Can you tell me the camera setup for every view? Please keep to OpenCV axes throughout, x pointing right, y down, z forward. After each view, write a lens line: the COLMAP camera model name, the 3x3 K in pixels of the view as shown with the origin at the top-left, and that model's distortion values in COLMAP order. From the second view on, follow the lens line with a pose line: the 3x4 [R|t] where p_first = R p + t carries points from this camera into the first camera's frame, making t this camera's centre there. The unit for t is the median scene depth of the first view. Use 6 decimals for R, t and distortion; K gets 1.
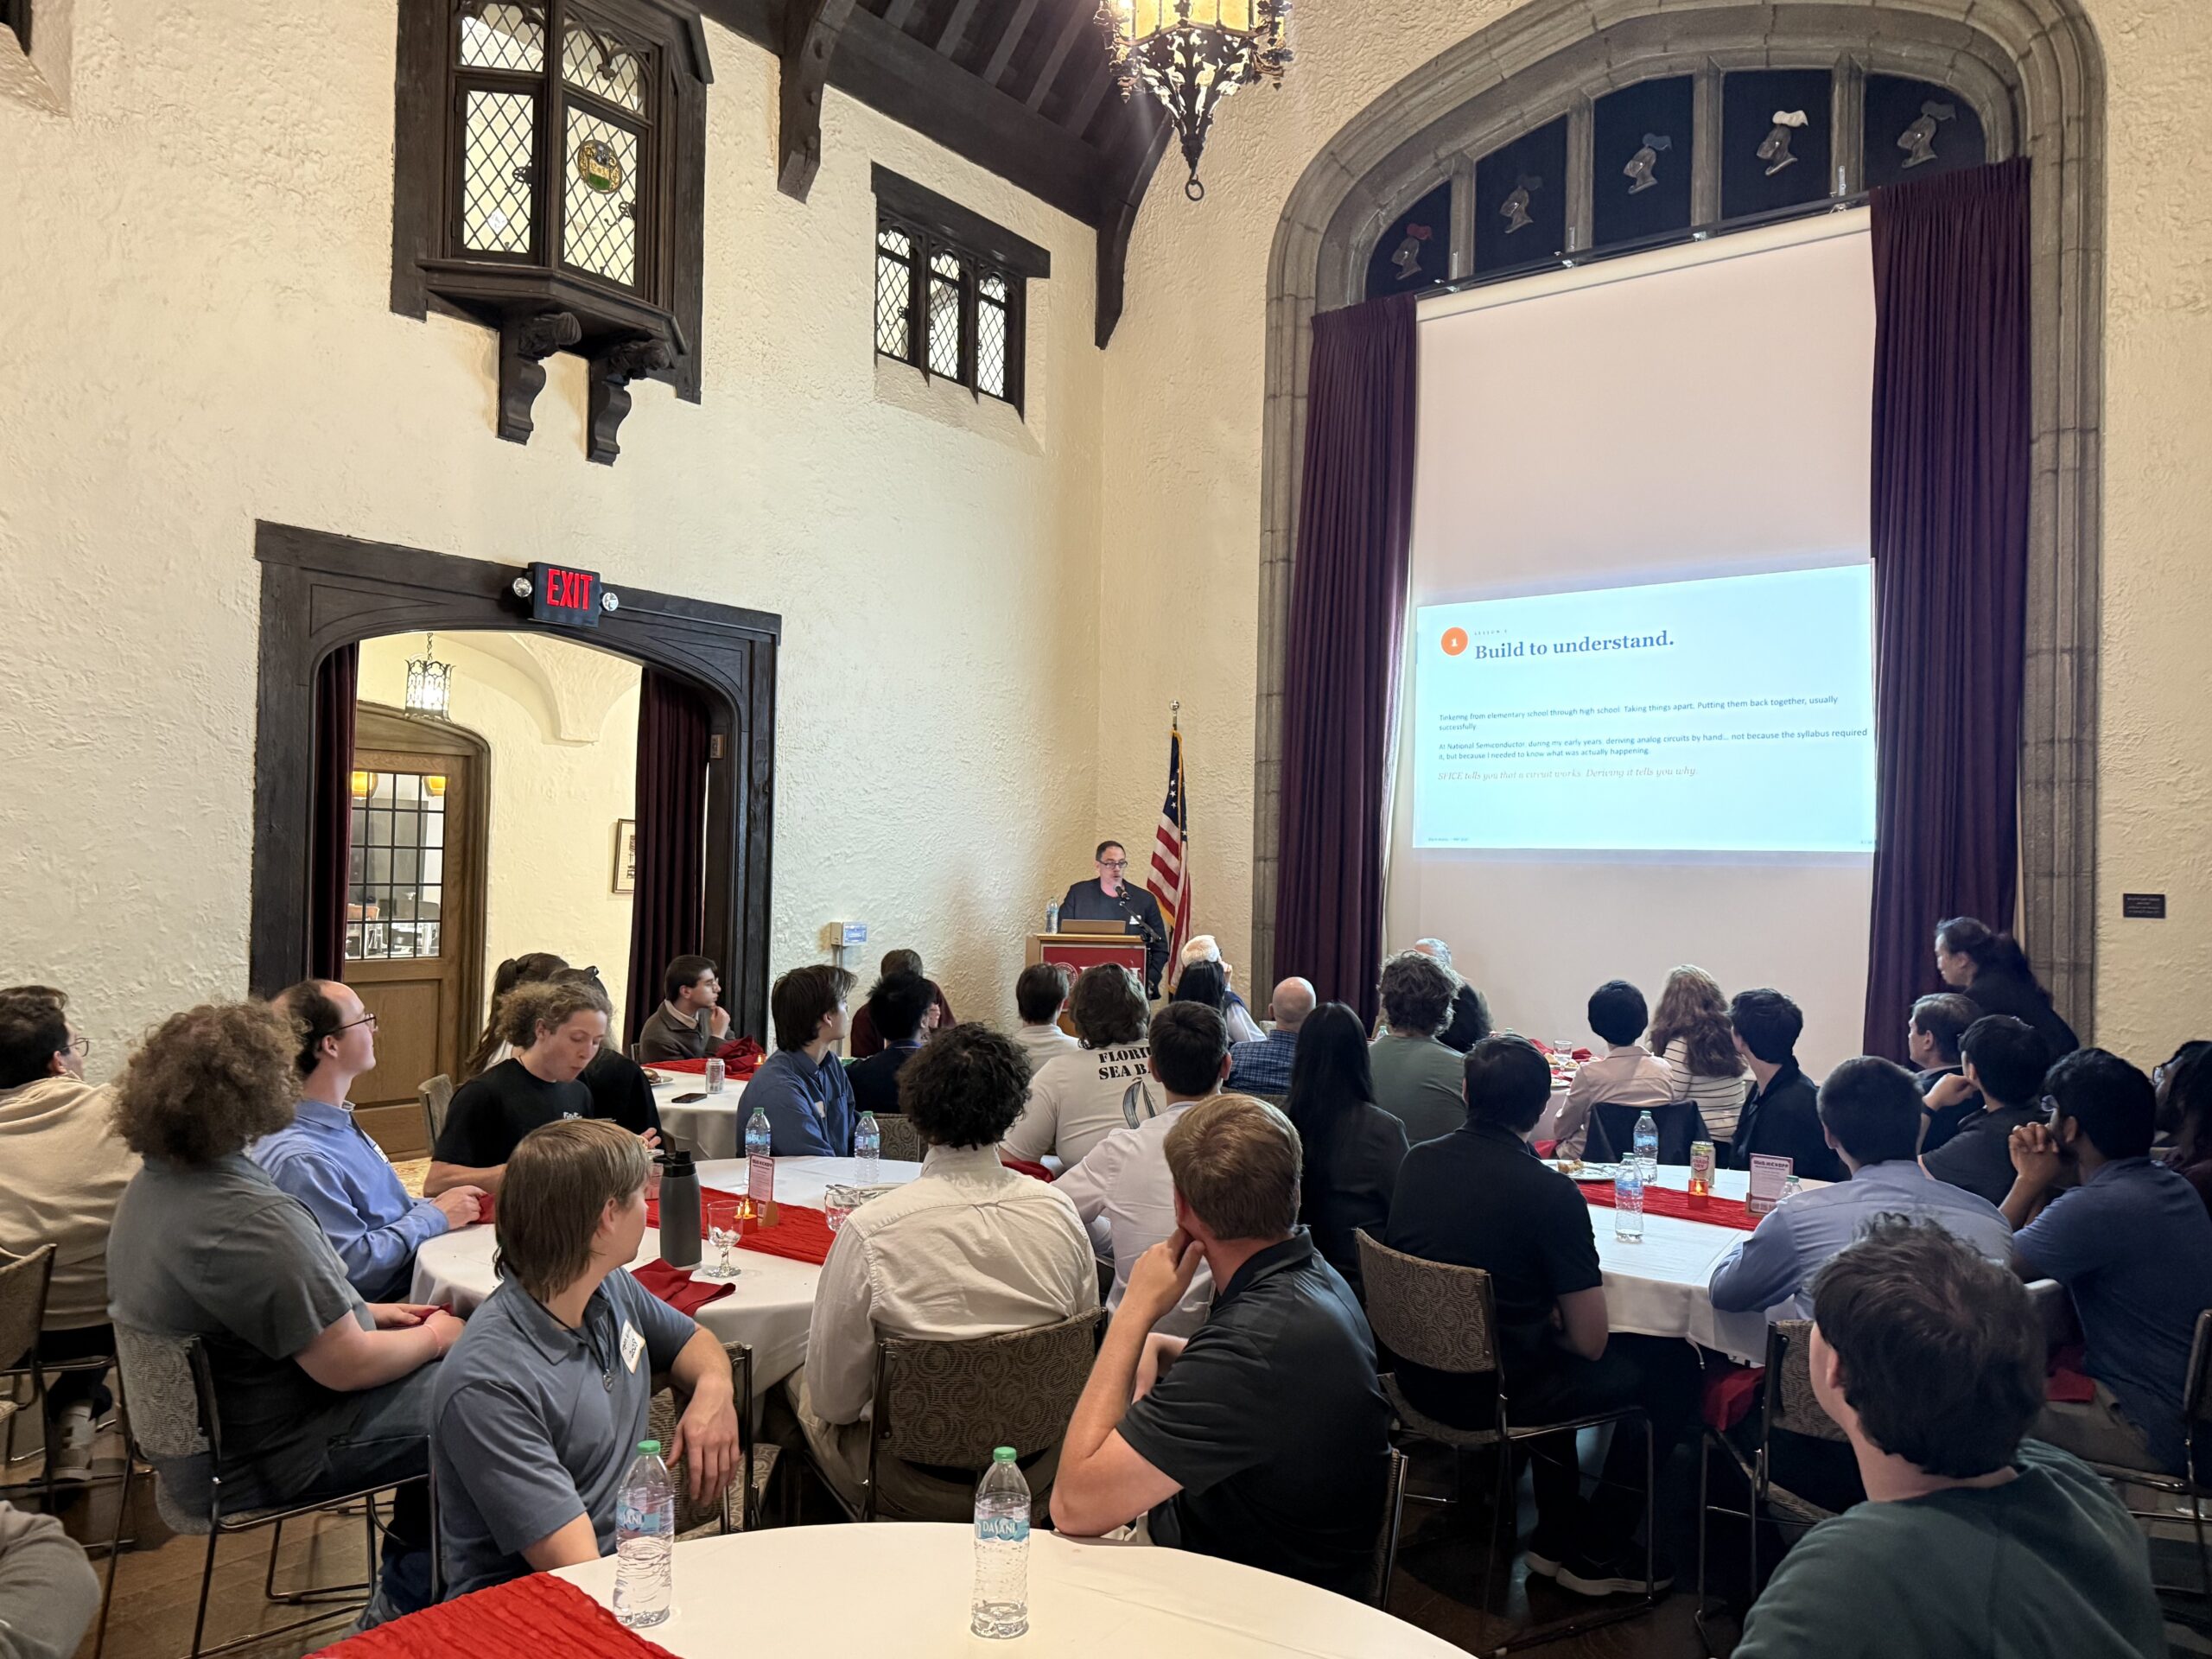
lens RADIAL K [[1628.3, 0, 1106.1], [0, 1628.3, 836.4], [0, 0, 1]] dist [0.030999, -0.031201]
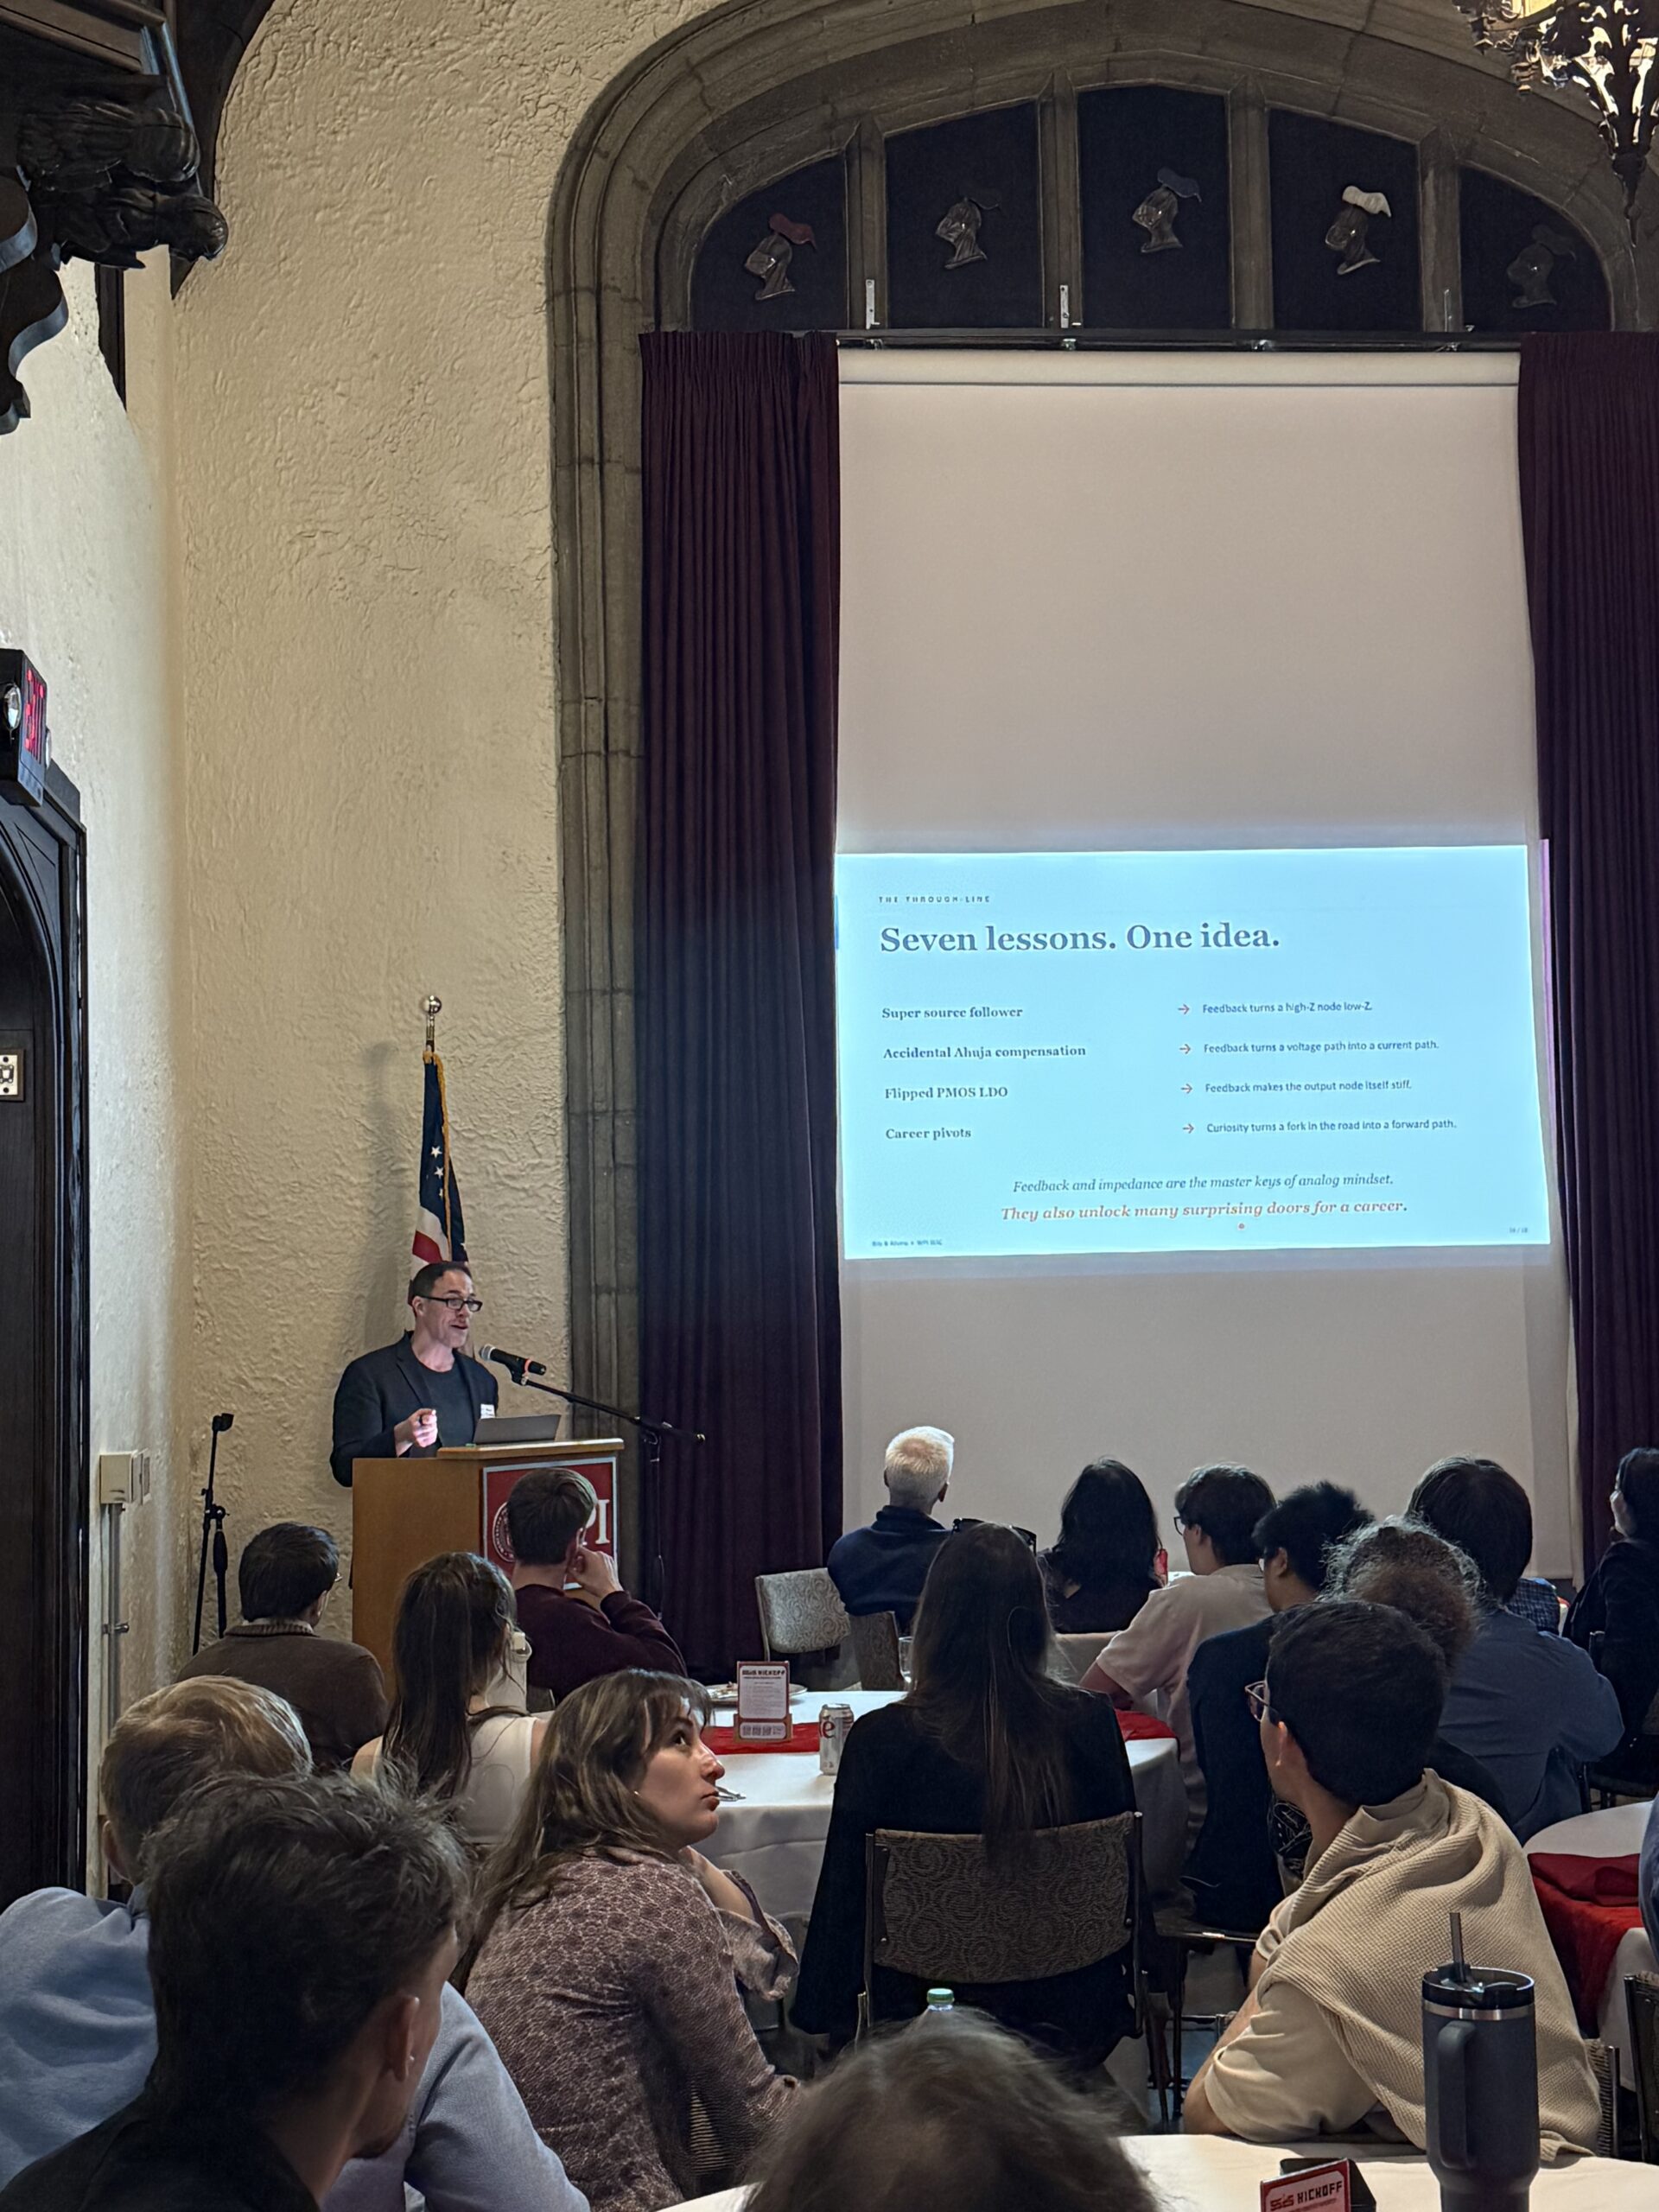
lens RADIAL K [[2996.4, 0, 829.5], [0, 2996.4, 1106.0], [0, 0, 1]] dist [0.123808, -0.101179]
pose [[0.727662, 0.006777, 0.685902, -0.676187], [0.026603, 0.998920, -0.038093, -0.008856], [-0.685420, 0.045965, 0.726696, 0.247085]]
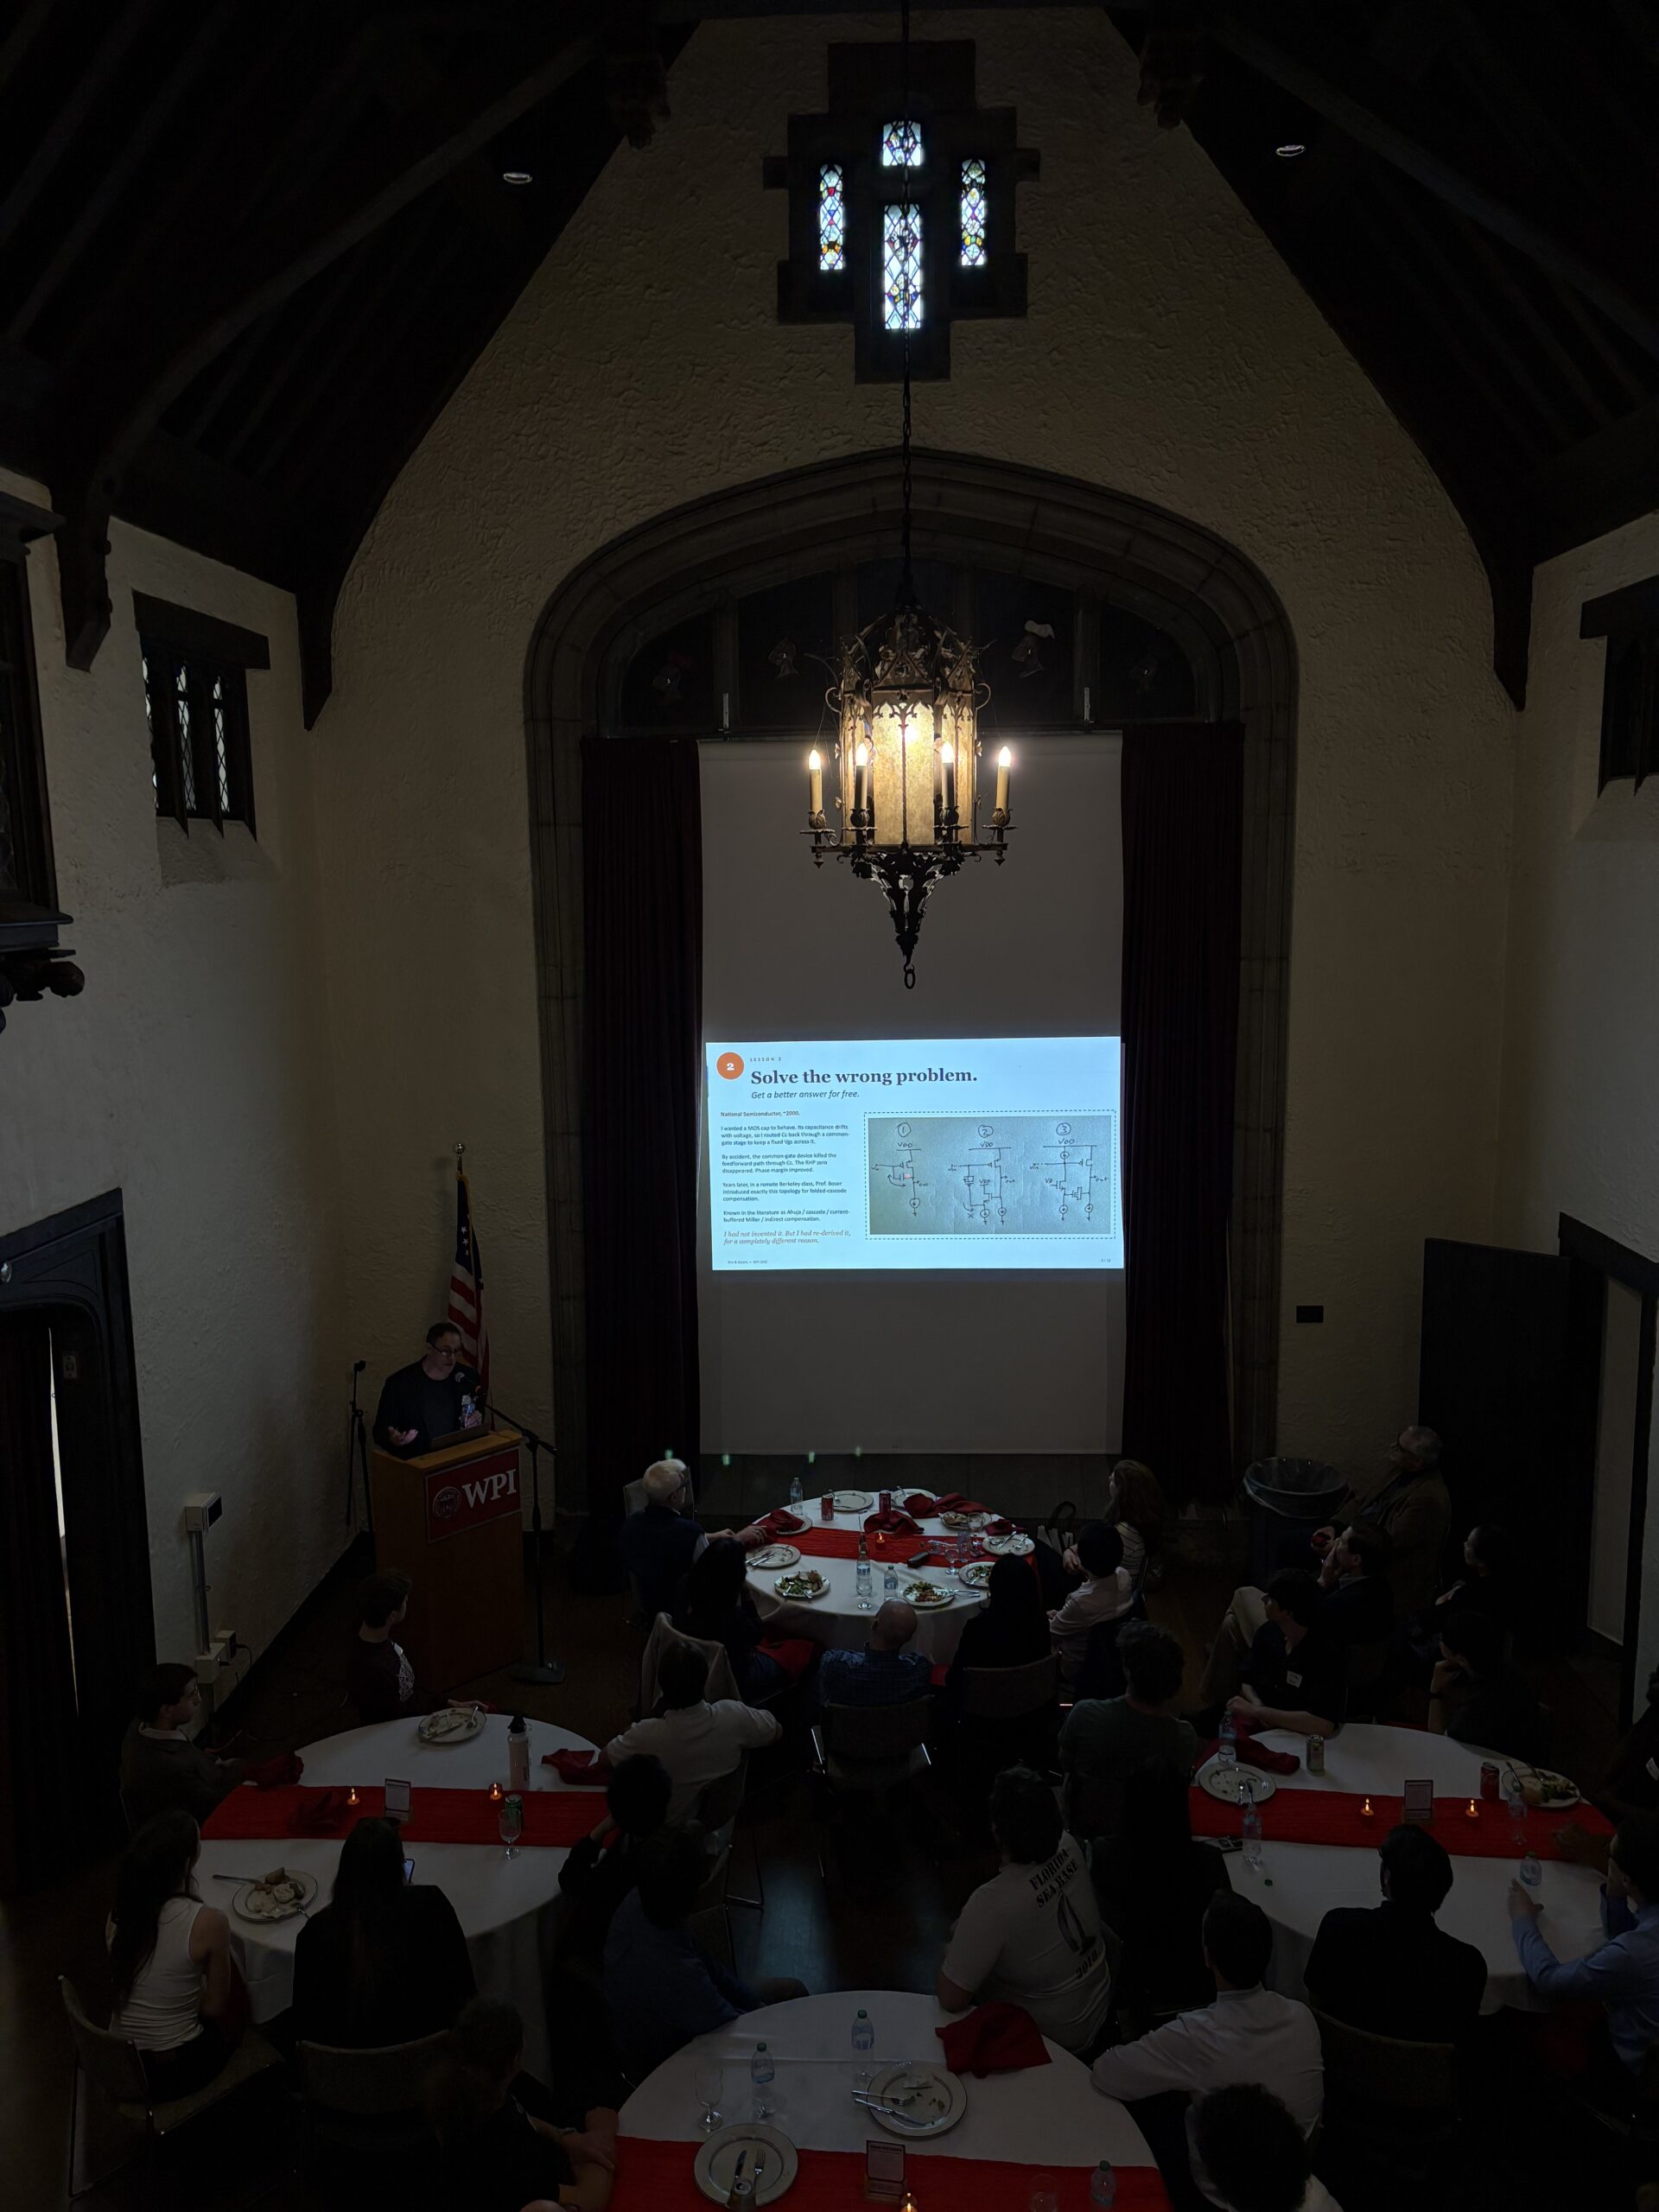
lens RADIAL K [[1669.0, 0, 835.2], [0, 1669.0, 1115.9], [0, 0, 1]] dist [0.052163, -0.062970]
pose [[0.826962, -0.118212, 0.549691, -0.390202], [0.021714, 0.983634, 0.178866, -0.339233], [-0.561839, -0.135979, 0.815994, 0.104444]]
